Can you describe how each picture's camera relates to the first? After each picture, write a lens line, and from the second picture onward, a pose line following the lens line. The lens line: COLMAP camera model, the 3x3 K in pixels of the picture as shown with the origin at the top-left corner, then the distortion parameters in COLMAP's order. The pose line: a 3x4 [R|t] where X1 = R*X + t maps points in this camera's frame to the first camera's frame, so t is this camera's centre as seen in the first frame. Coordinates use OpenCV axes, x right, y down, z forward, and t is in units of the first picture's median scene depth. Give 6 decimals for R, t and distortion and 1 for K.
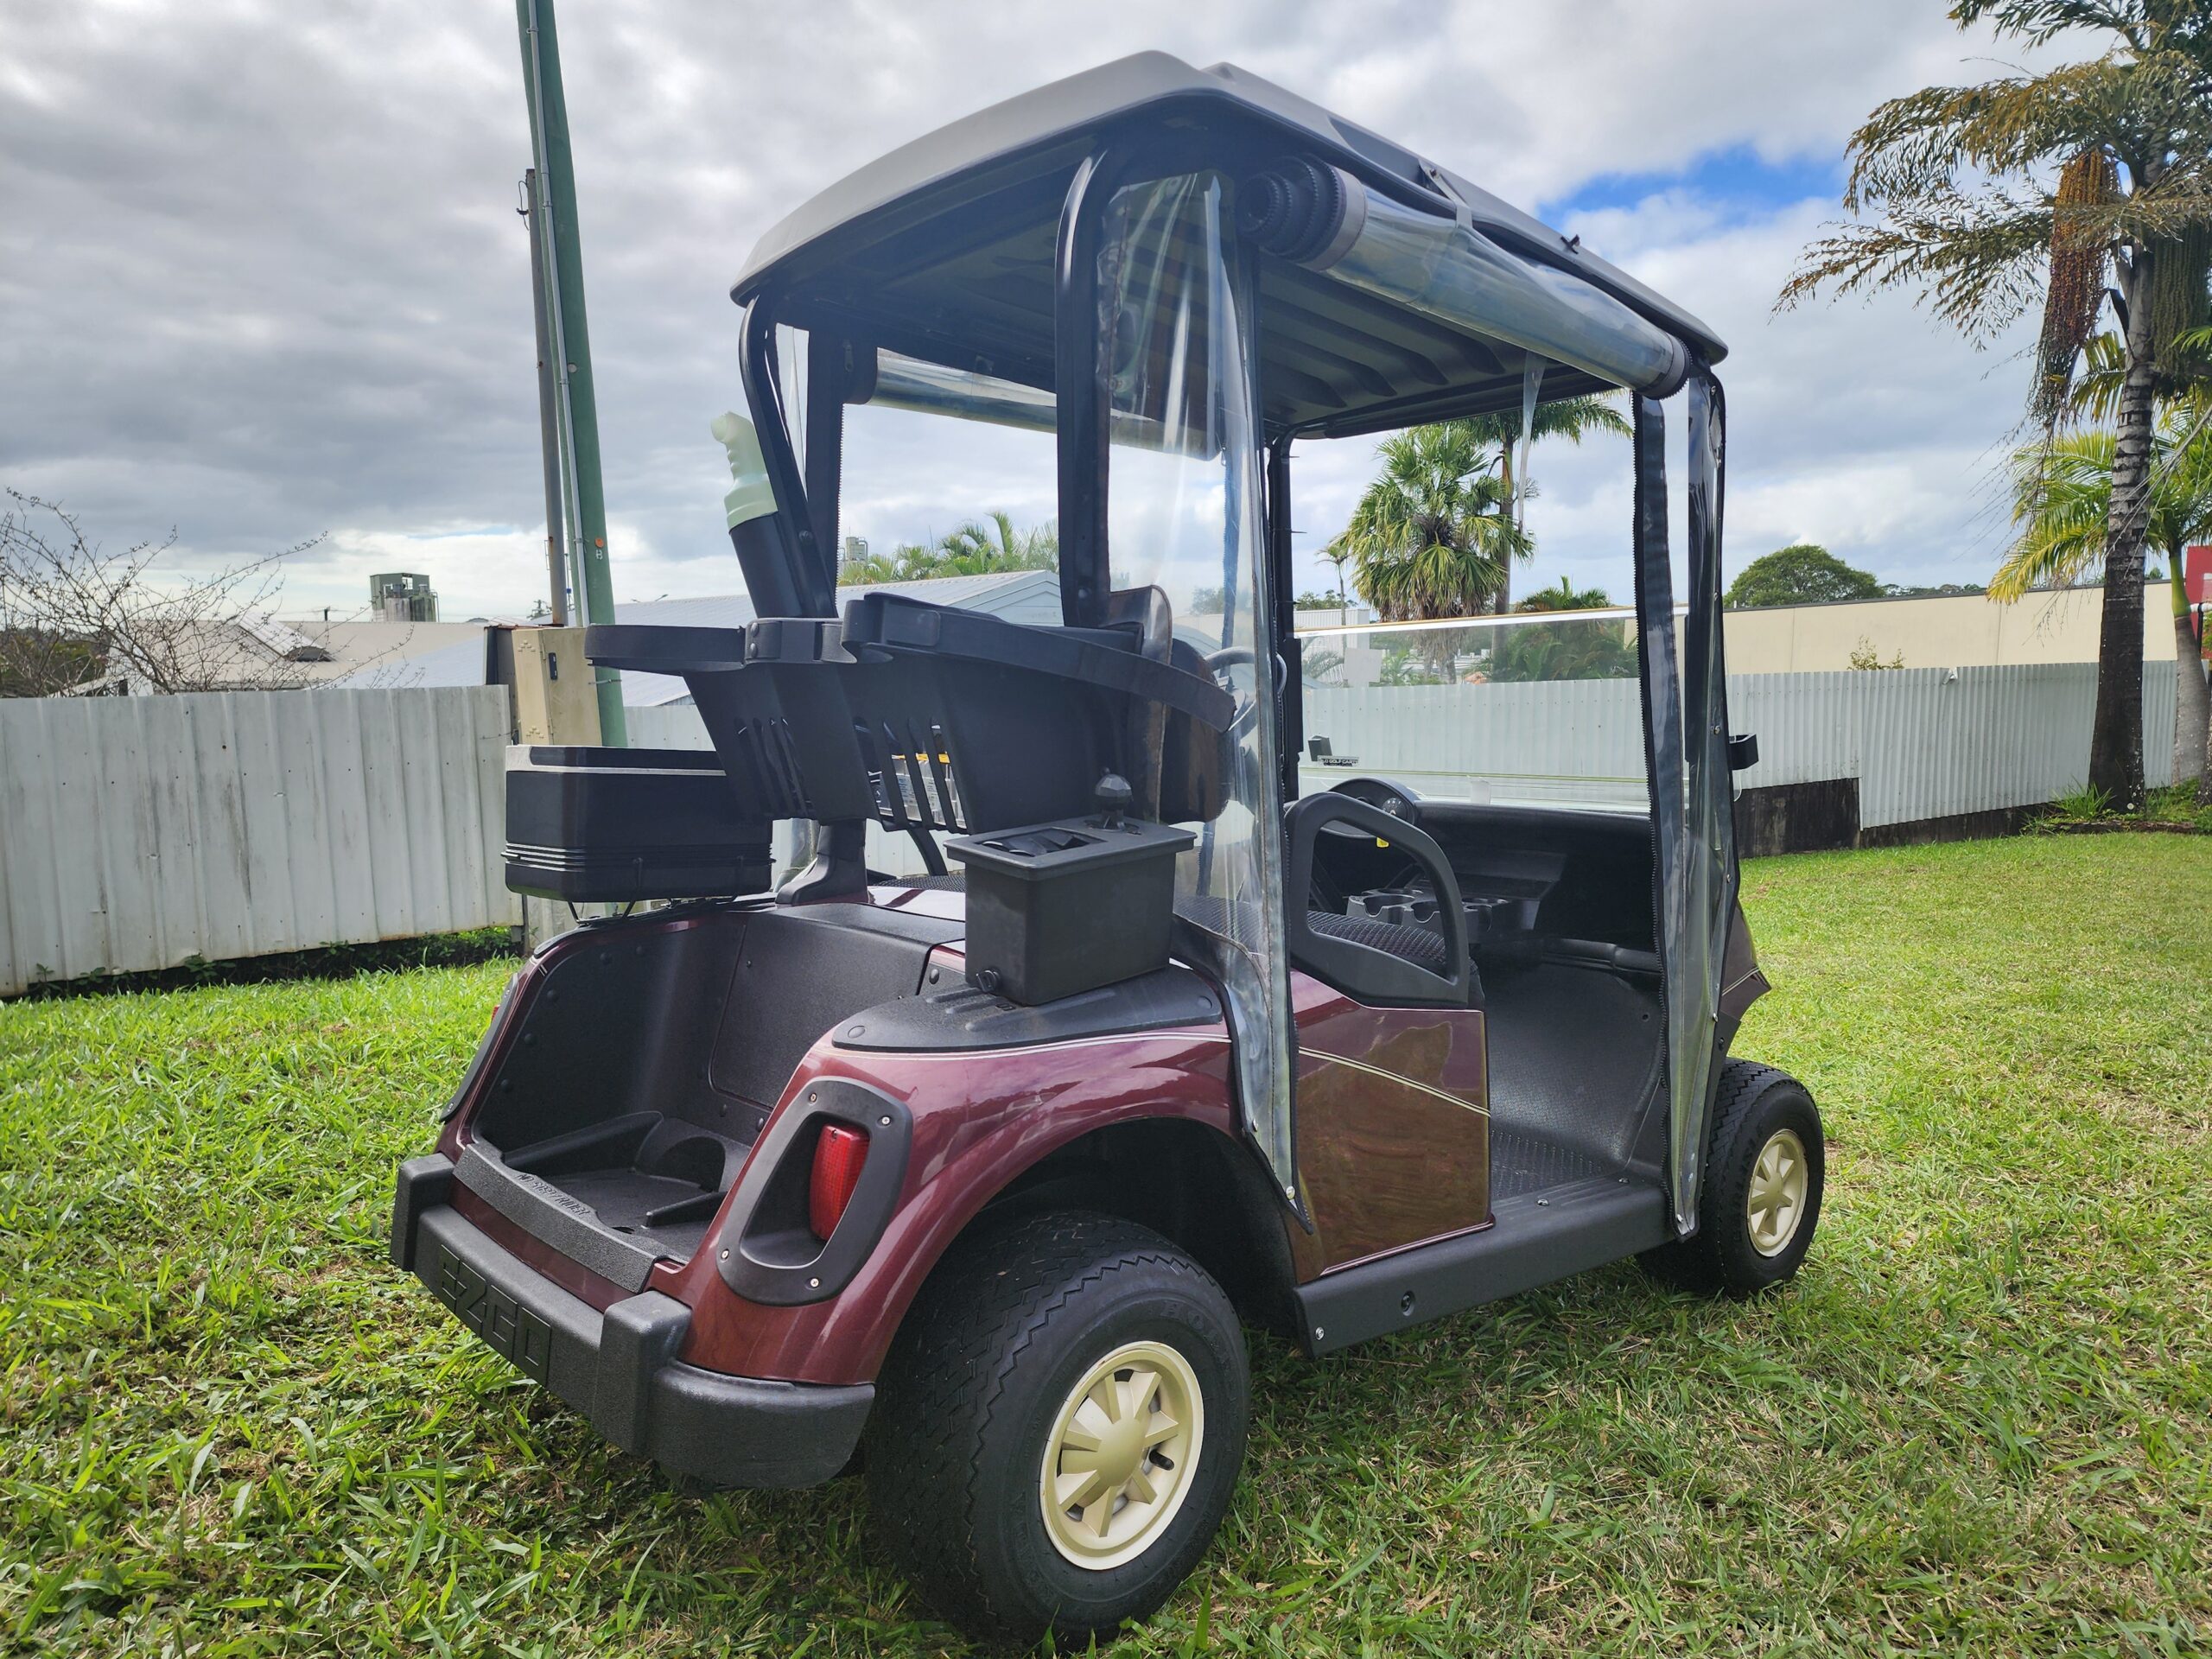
lens RADIAL K [[1449.4, 0, 1148.5], [0, 1449.4, 804.4], [0, 0, 1]] dist [0.031084, -0.001106]
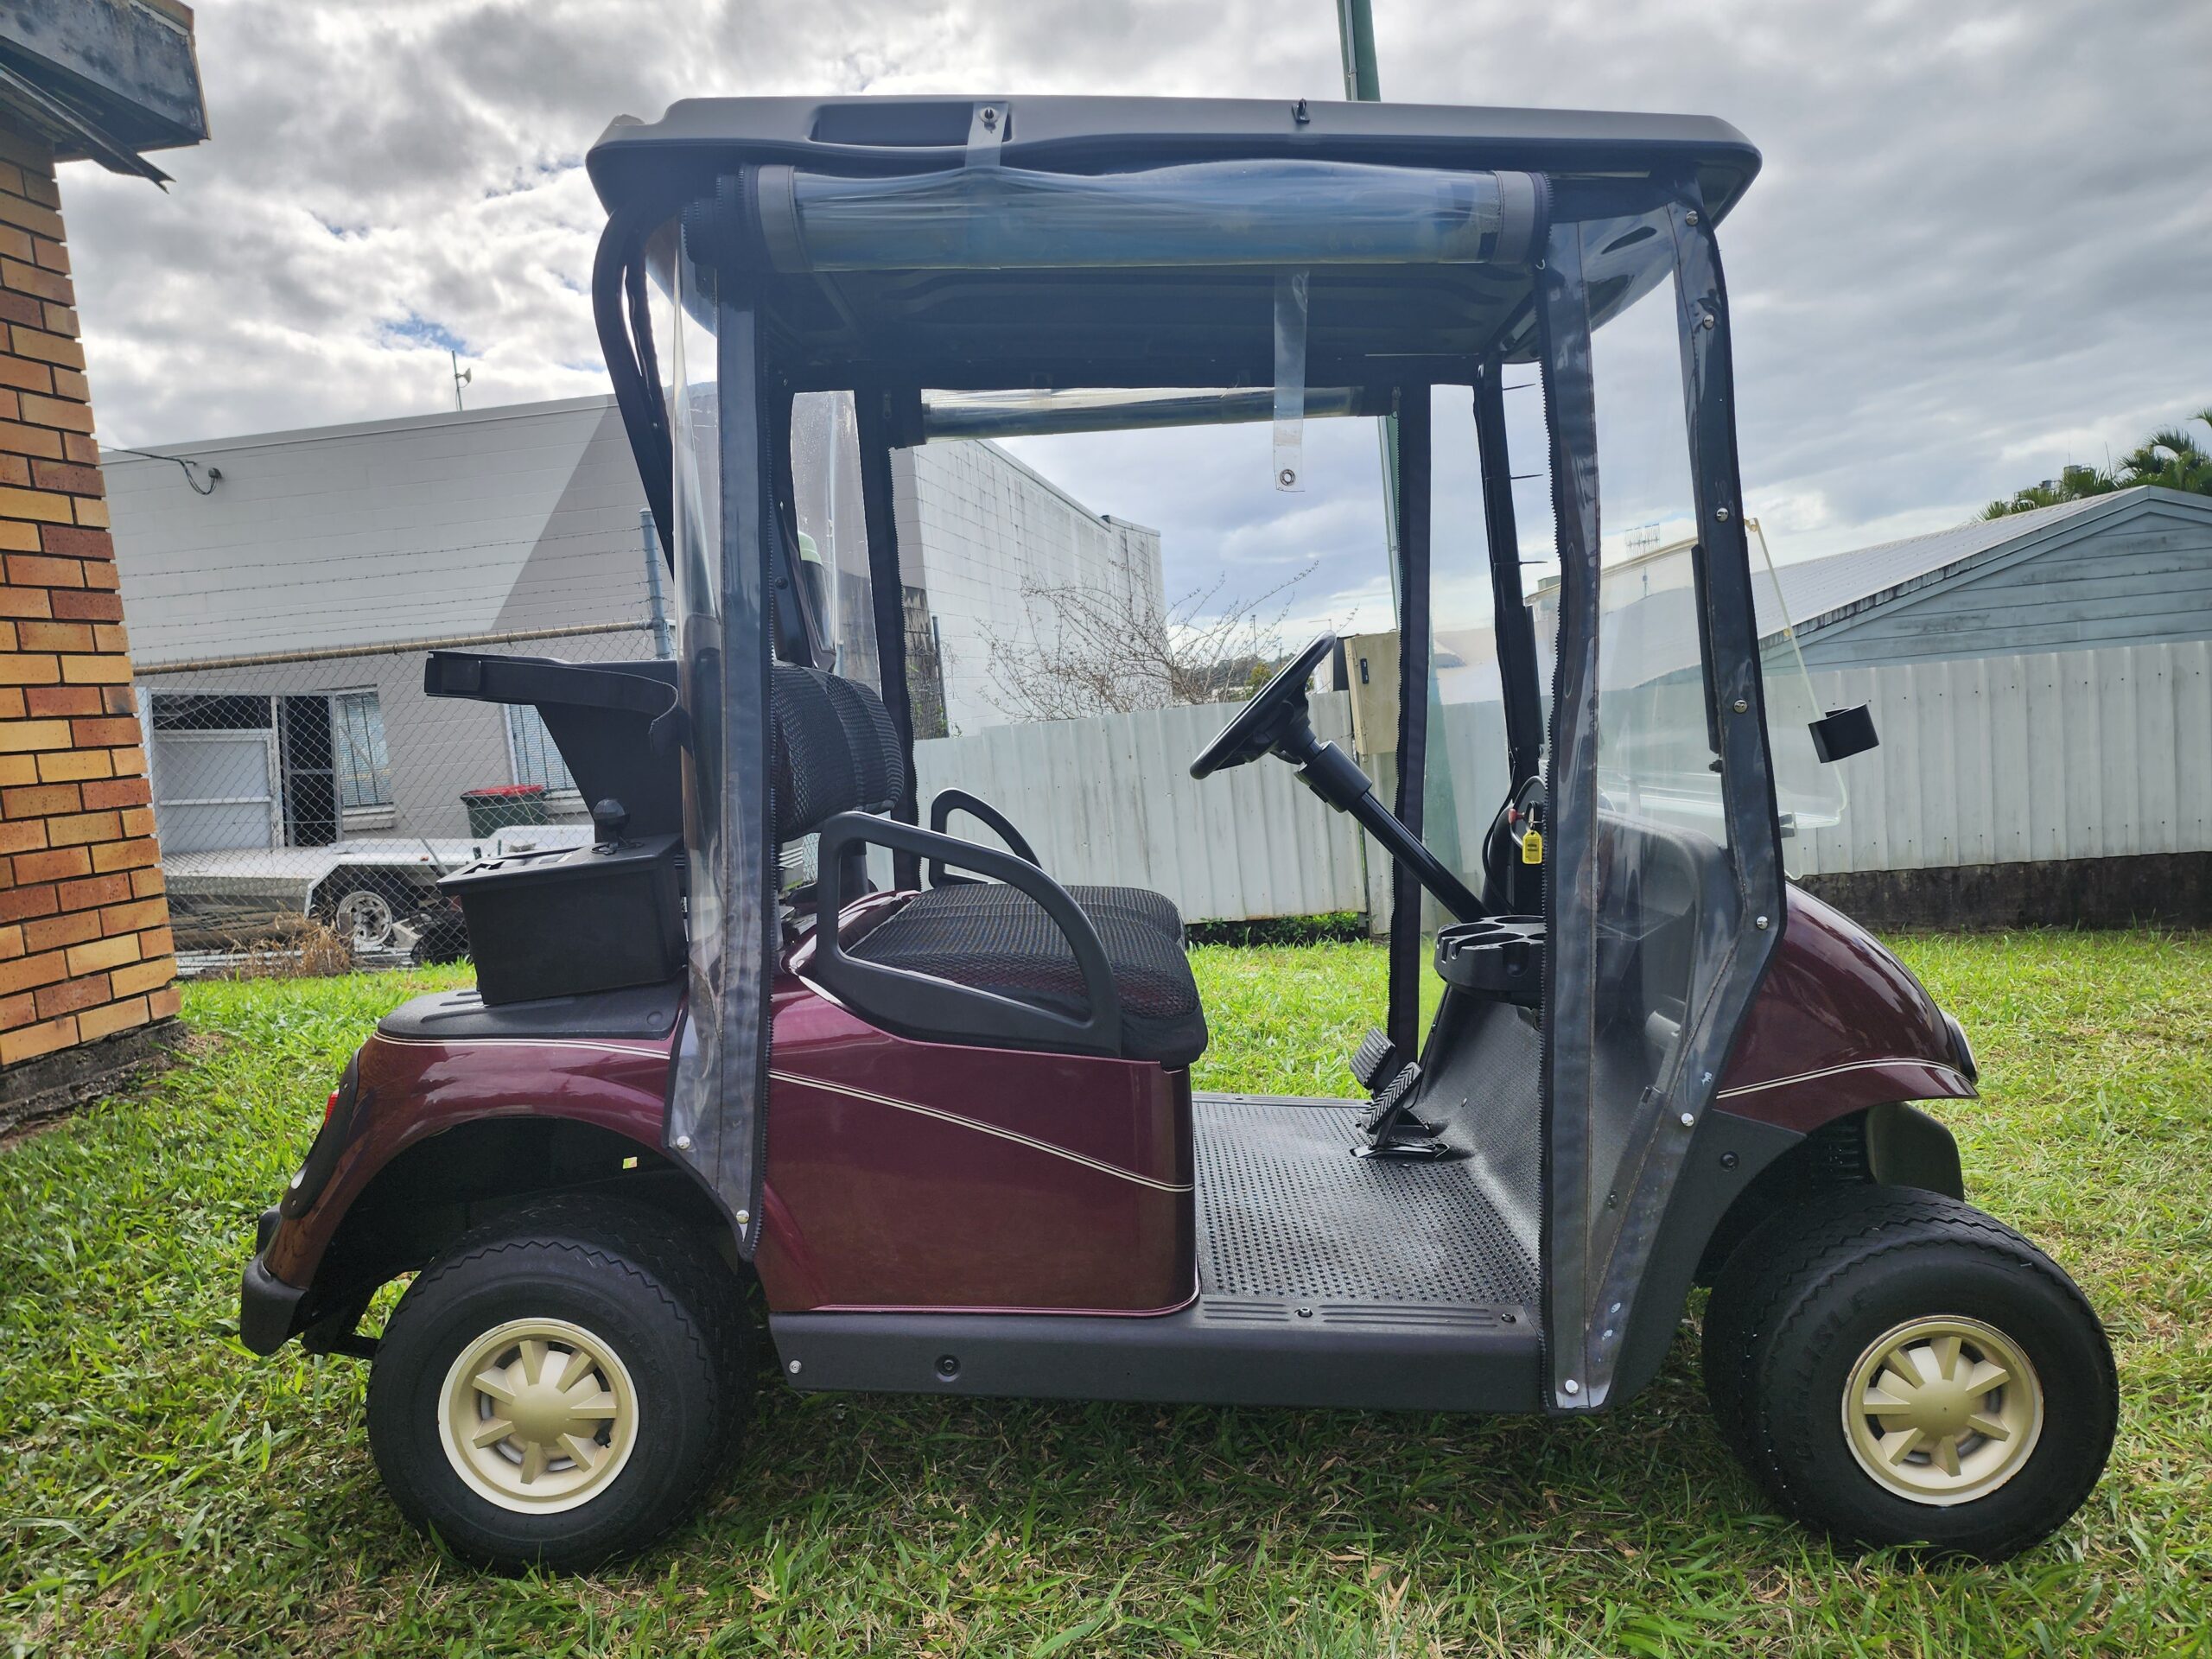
lens RADIAL K [[1474.3, 0, 1134.8], [0, 1474.3, 826.2], [0, 0, 1]] dist [0.067020, -0.054722]
pose [[0.736258, 0.002511, -0.676696, 0.213442], [0.013584, 0.999737, 0.018490, -0.003571], [0.676565, -0.022805, 0.736030, 0.094101]]
